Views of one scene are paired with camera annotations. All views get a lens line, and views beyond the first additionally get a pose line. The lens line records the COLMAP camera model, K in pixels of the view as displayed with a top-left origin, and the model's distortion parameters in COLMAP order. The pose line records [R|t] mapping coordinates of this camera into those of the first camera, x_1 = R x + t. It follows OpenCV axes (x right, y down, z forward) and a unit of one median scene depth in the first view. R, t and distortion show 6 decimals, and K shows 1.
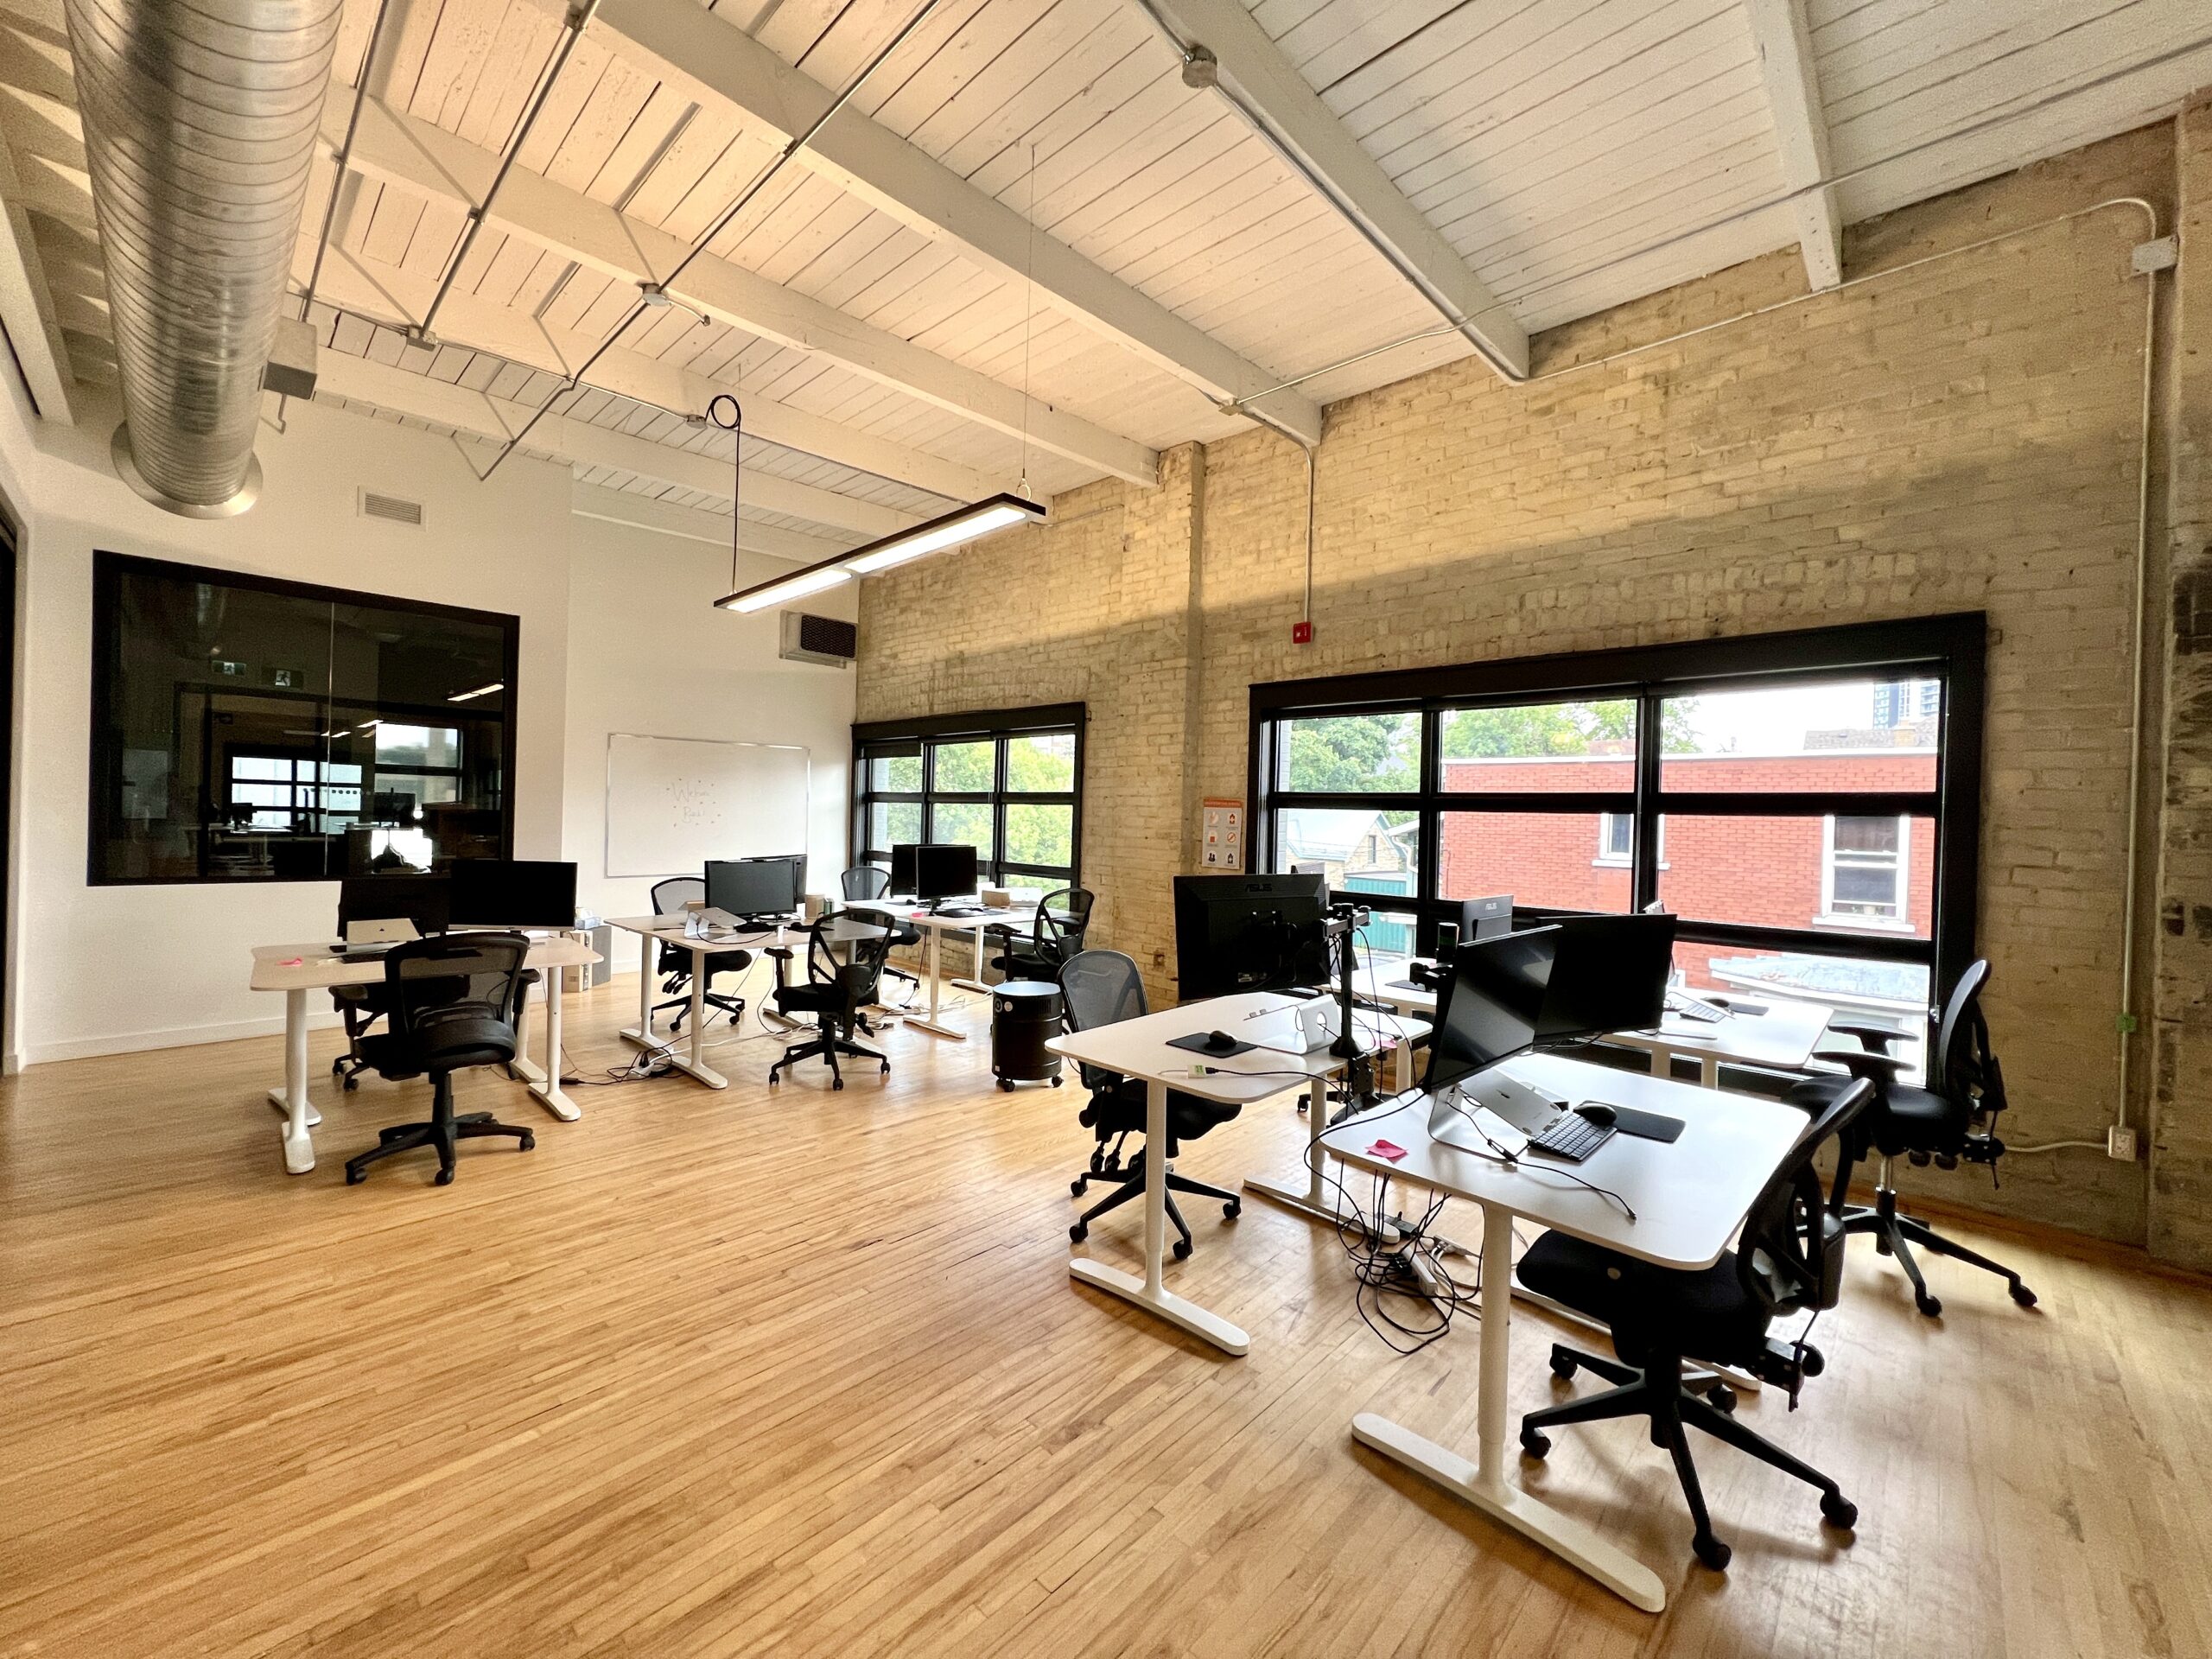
lens RADIAL K [[881.7, 0, 1106.3], [0, 881.7, 823.1], [0, 0, 1]] dist [-0.002091, 0.000334]
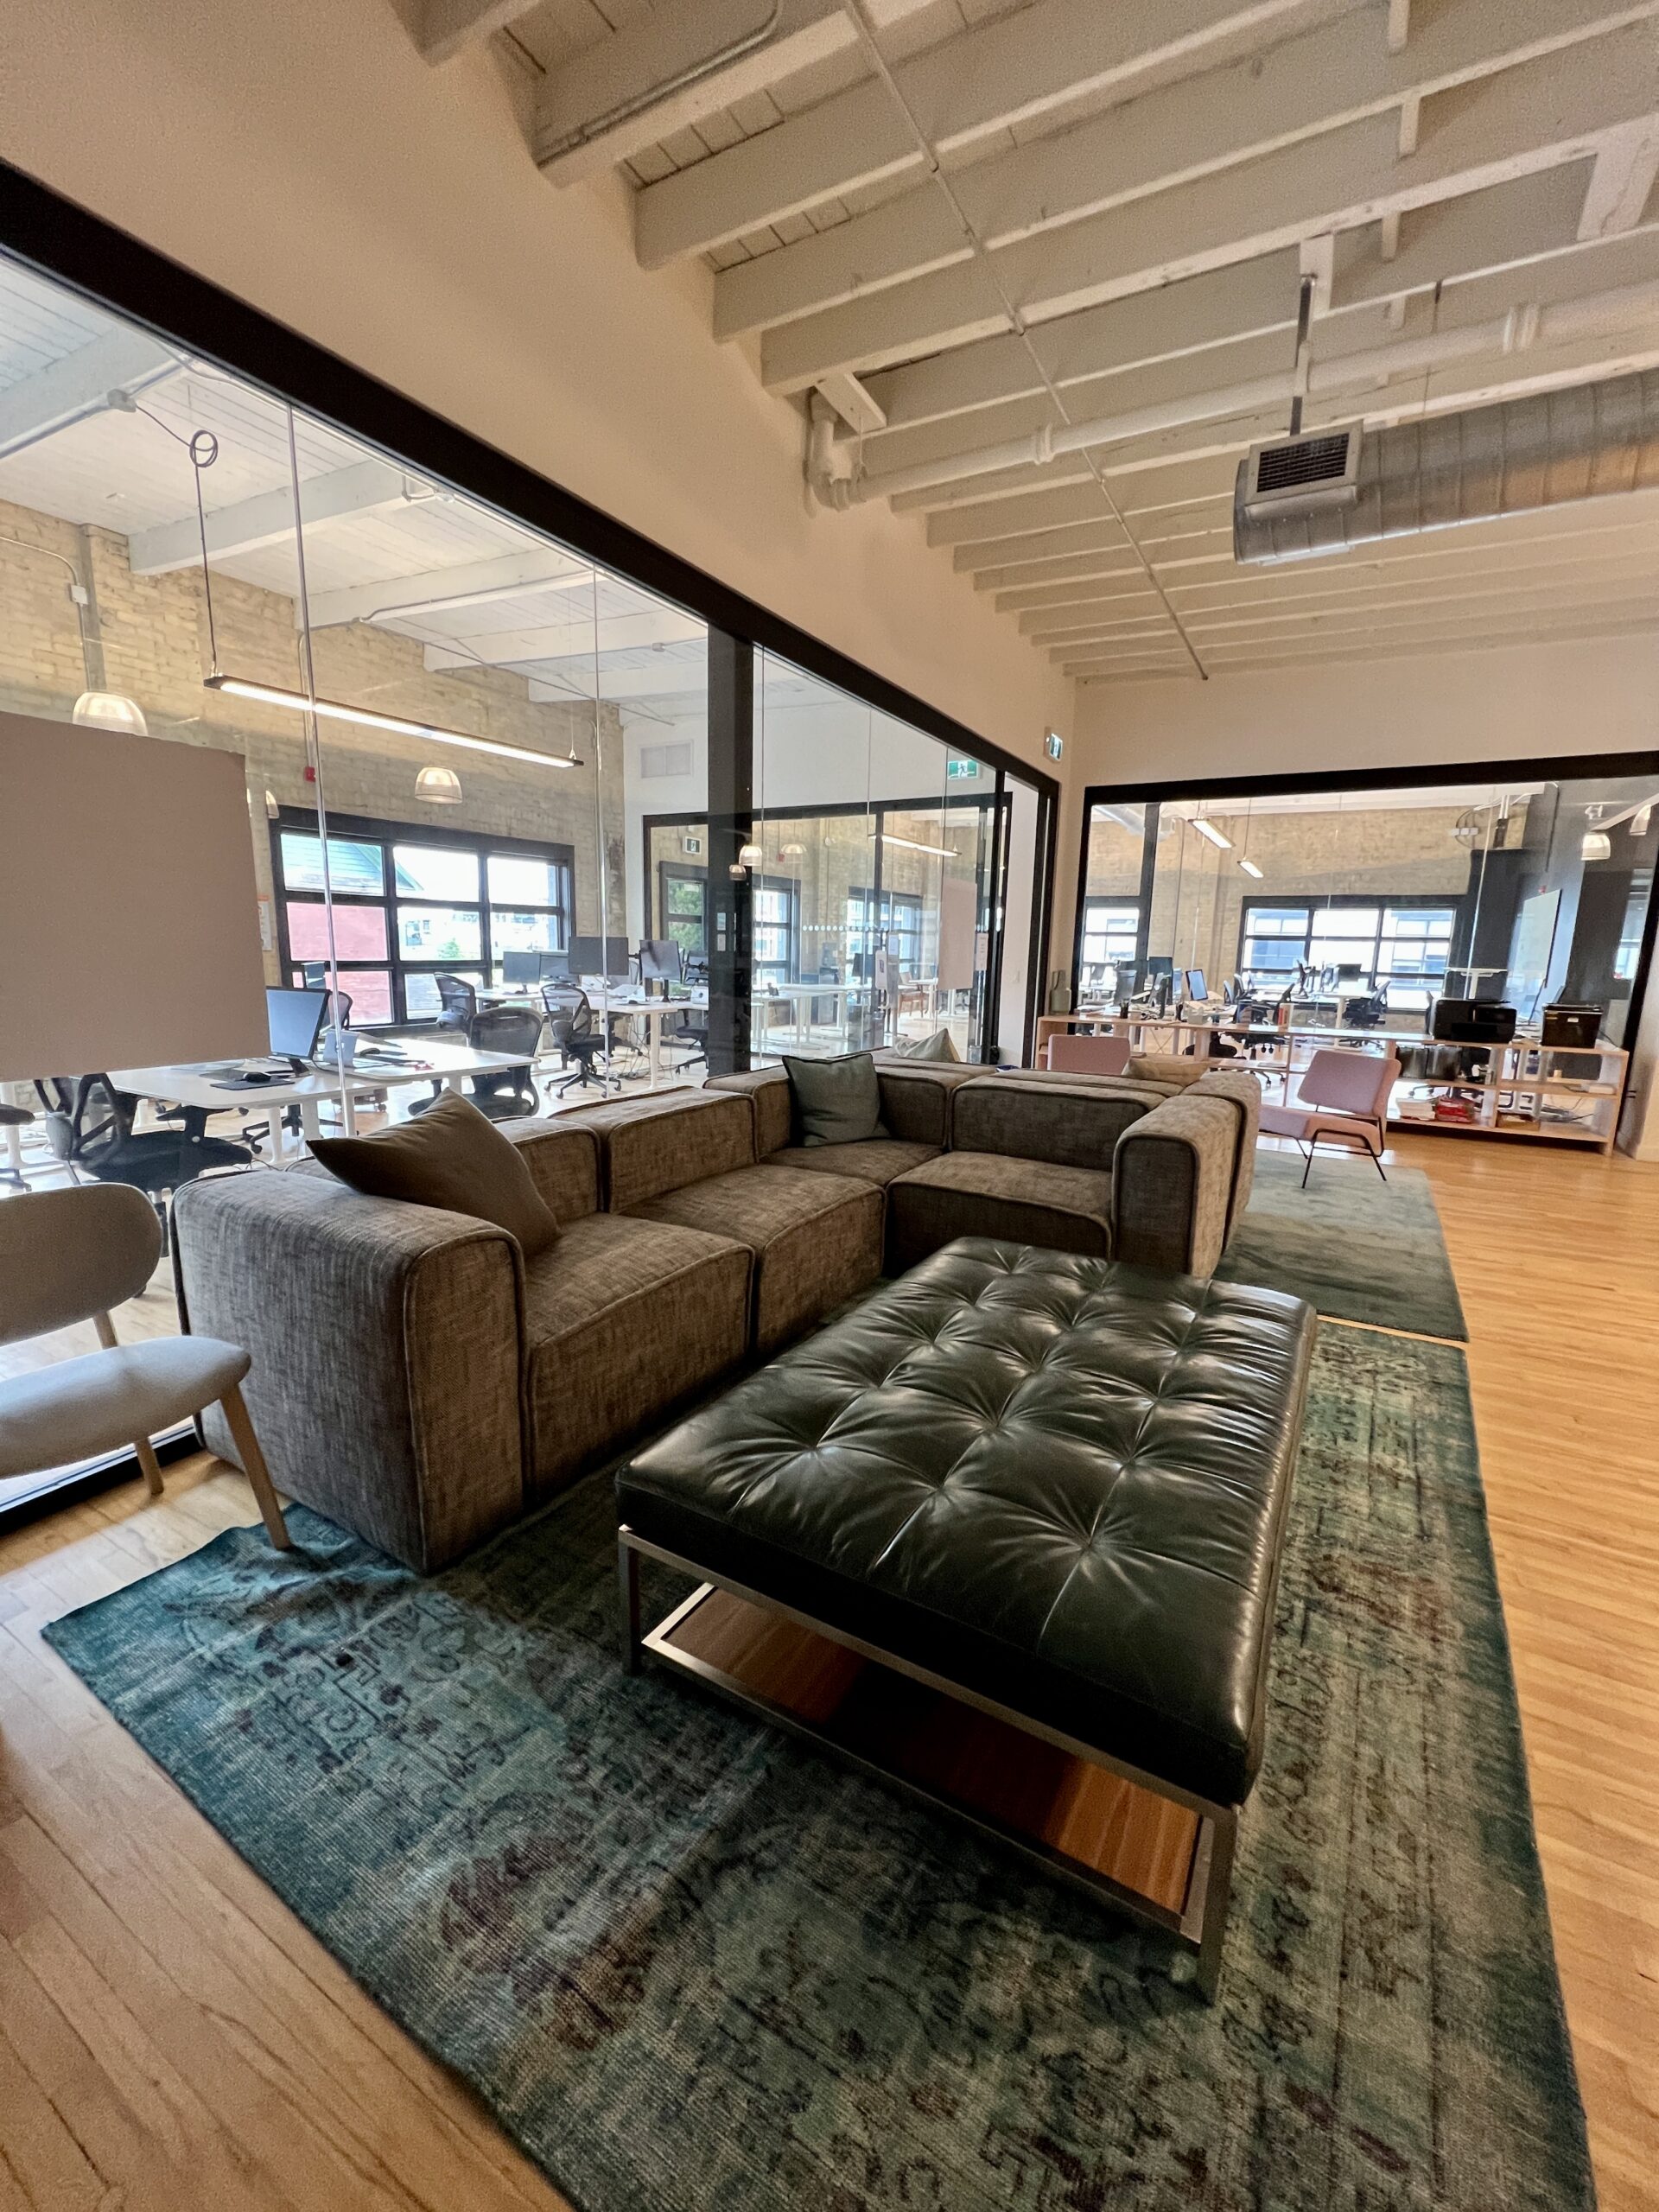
lens RADIAL K [[884.7, 0, 833.3], [0, 884.7, 1102.0], [0, 0, 1]] dist [-0.002675, 0.001028]
pose [[-0.235318, -0.203875, 0.950295, -1.811582], [-0.023946, 0.978671, 0.204033, -0.017447], [-0.971623, 0.025257, -0.235181, 0.699415]]
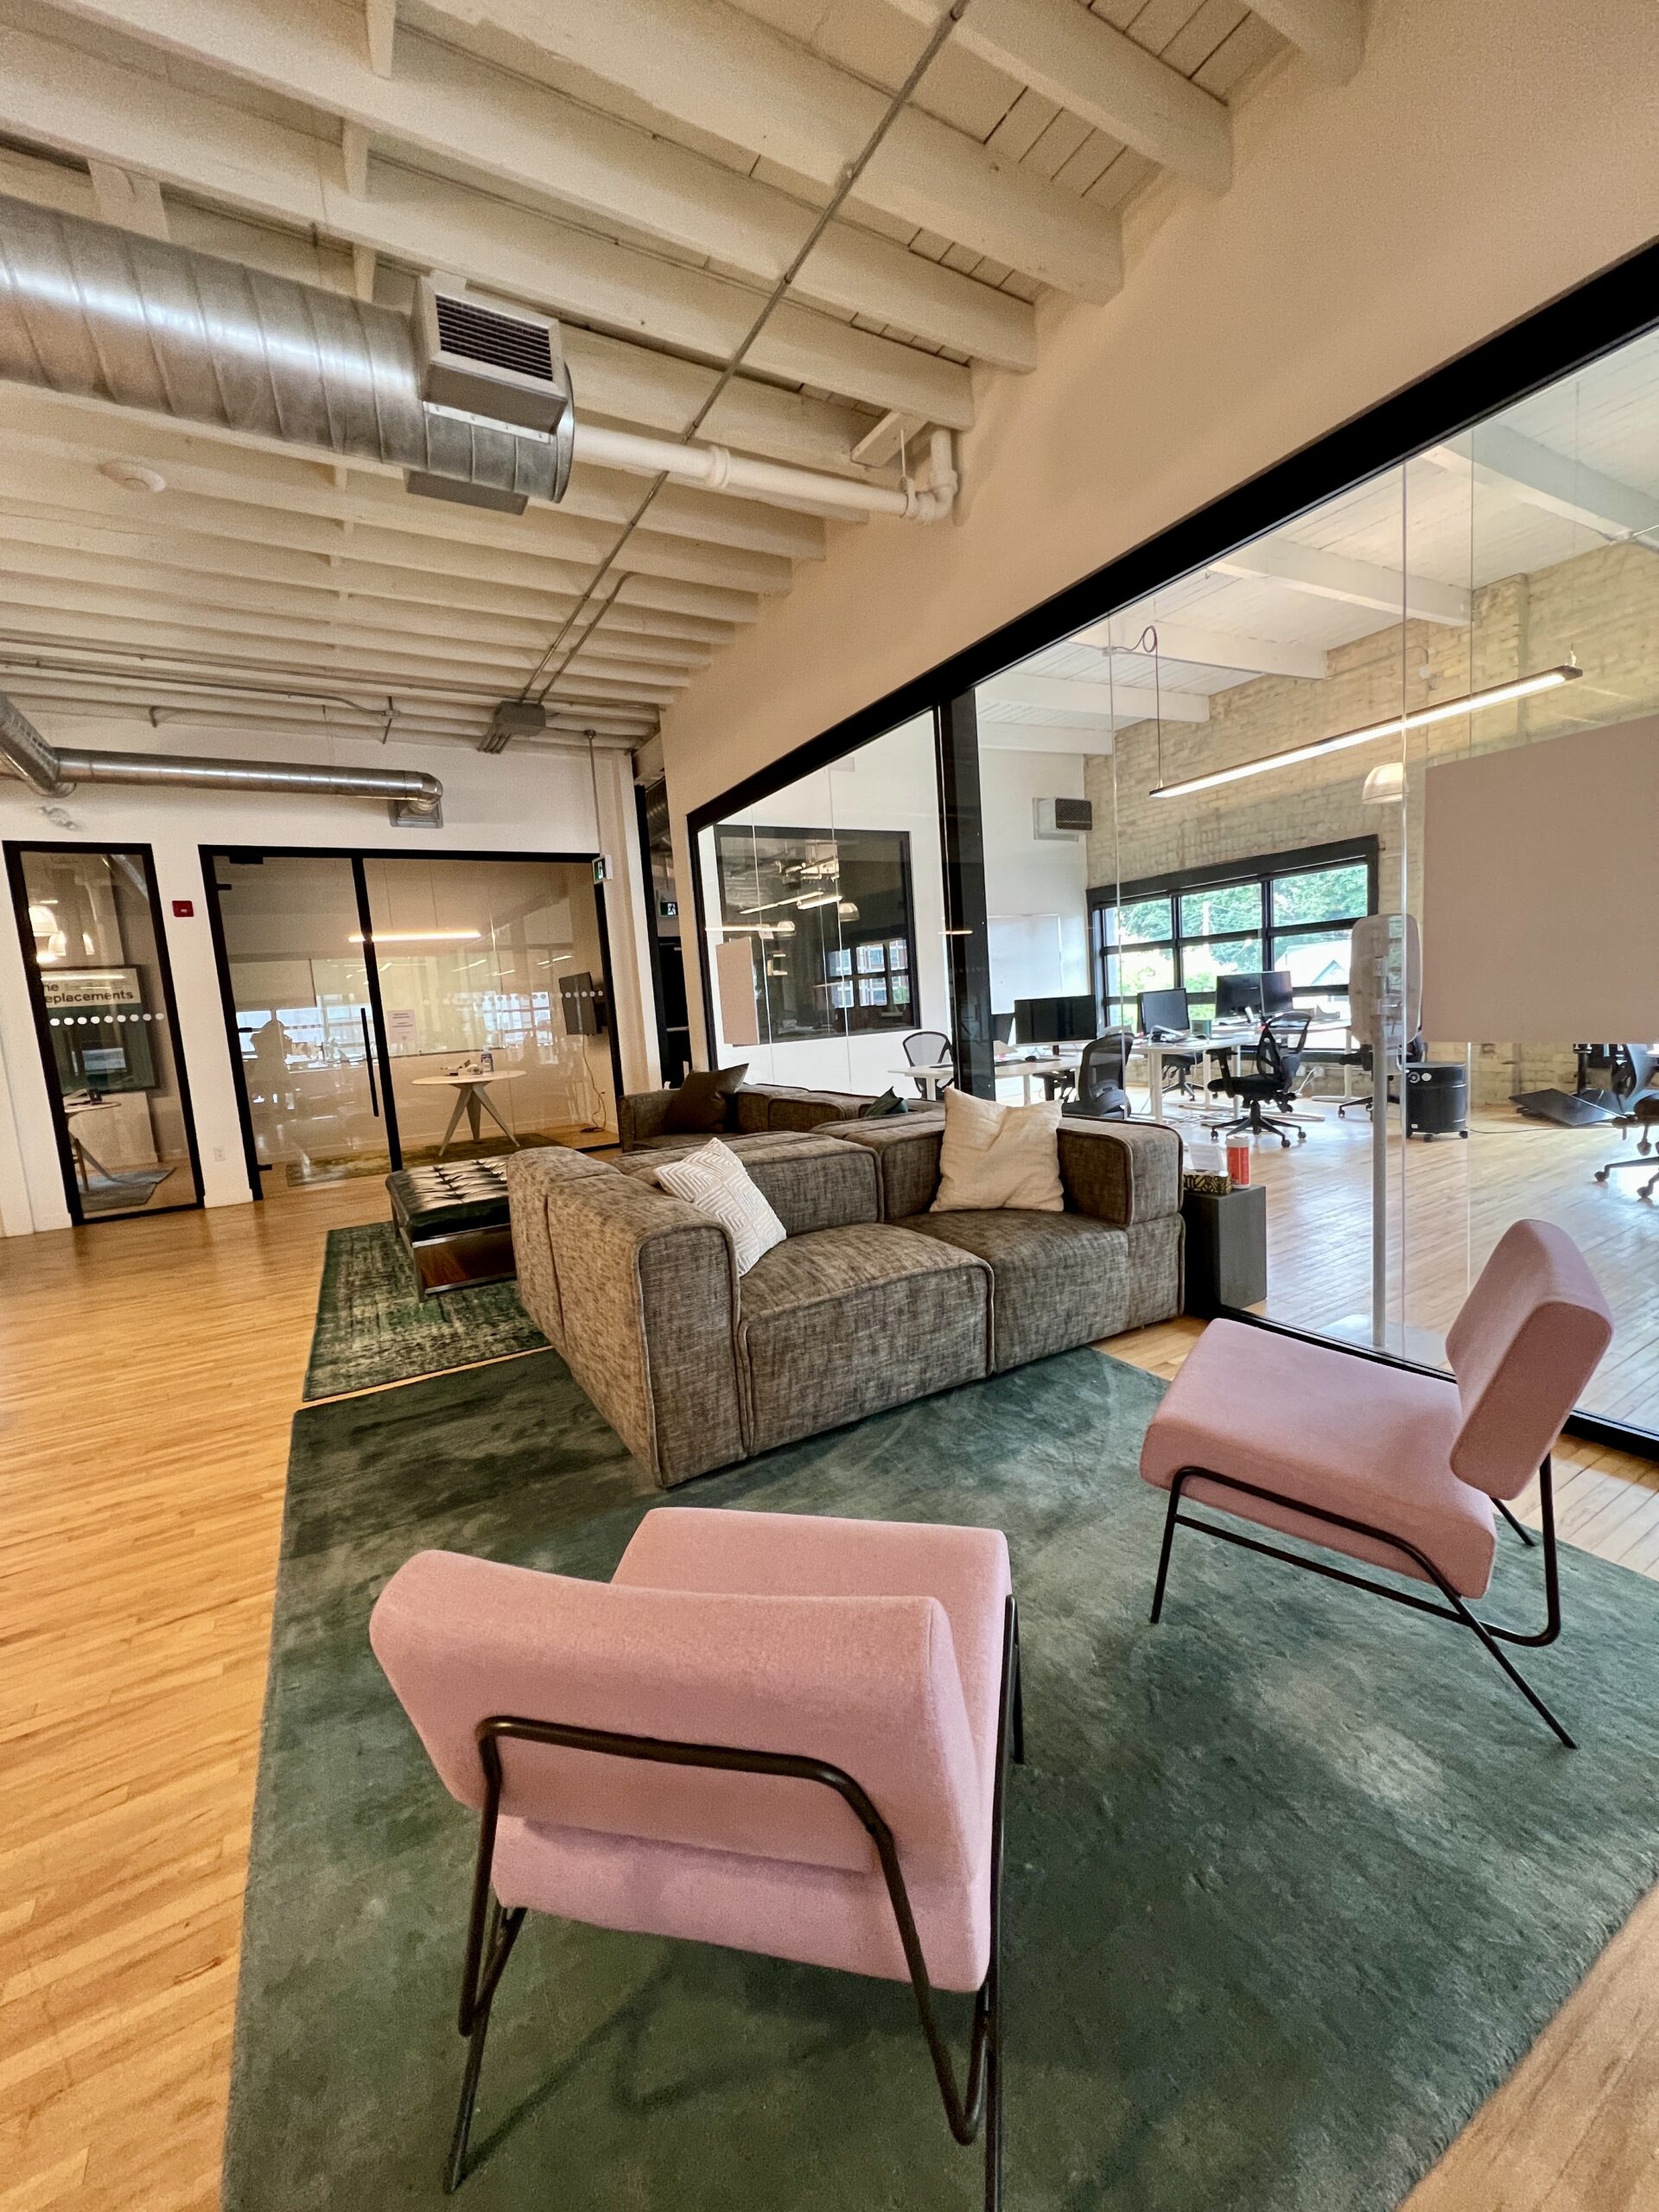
lens RADIAL K [[884.7, 0, 839.7], [0, 884.7, 1105.8], [0, 0, 1]] dist [-0.002675, 0.001028]
pose [[0.959294, -0.066075, -0.274572, -0.645443], [0.098289, 0.989575, 0.105263, 0.033691], [0.264754, -0.127966, 0.955788, -0.512779]]
